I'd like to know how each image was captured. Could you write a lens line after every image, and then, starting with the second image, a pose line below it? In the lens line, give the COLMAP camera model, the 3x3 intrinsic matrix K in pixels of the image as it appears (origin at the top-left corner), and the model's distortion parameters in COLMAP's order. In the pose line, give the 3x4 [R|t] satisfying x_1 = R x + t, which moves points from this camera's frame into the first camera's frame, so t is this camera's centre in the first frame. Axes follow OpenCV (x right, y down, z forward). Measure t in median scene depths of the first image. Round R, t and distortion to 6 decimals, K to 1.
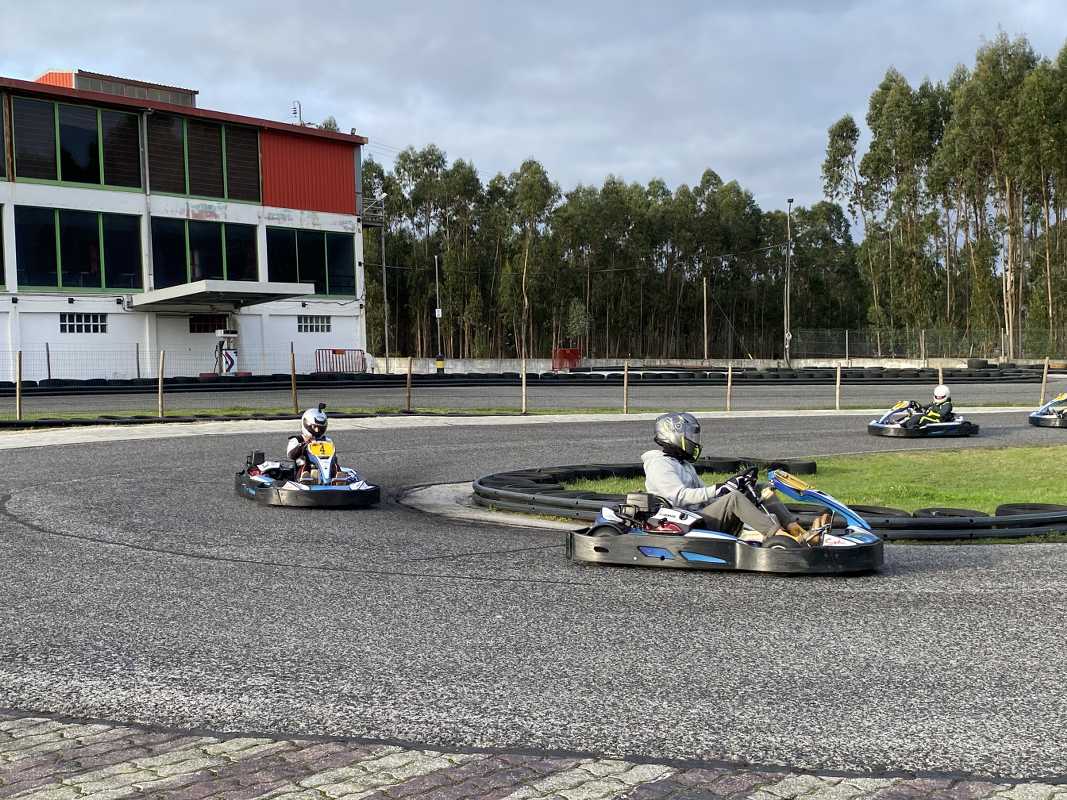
lens RADIAL K [[1285.3, 0, 522.4], [0, 1285.3, 400.4], [0, 0, 1]] dist [0.002426, -0.044443]
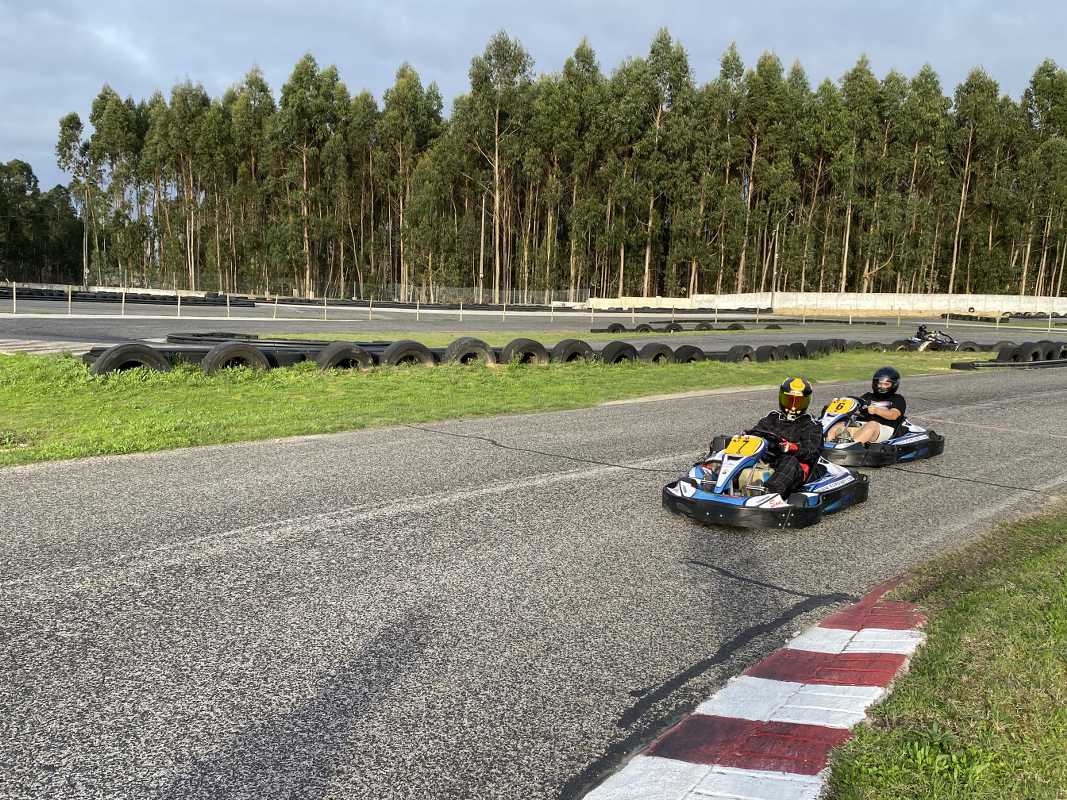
lens RADIAL K [[997.6, 0, 534.3], [0, 997.6, 426.5], [0, 0, 1]] dist [0.001800, -0.028554]
pose [[0.716360, -0.048492, 0.696044, -0.185887], [-0.025655, 0.995077, 0.095729, 0.005924], [-0.697259, -0.086434, 0.711589, -0.186692]]
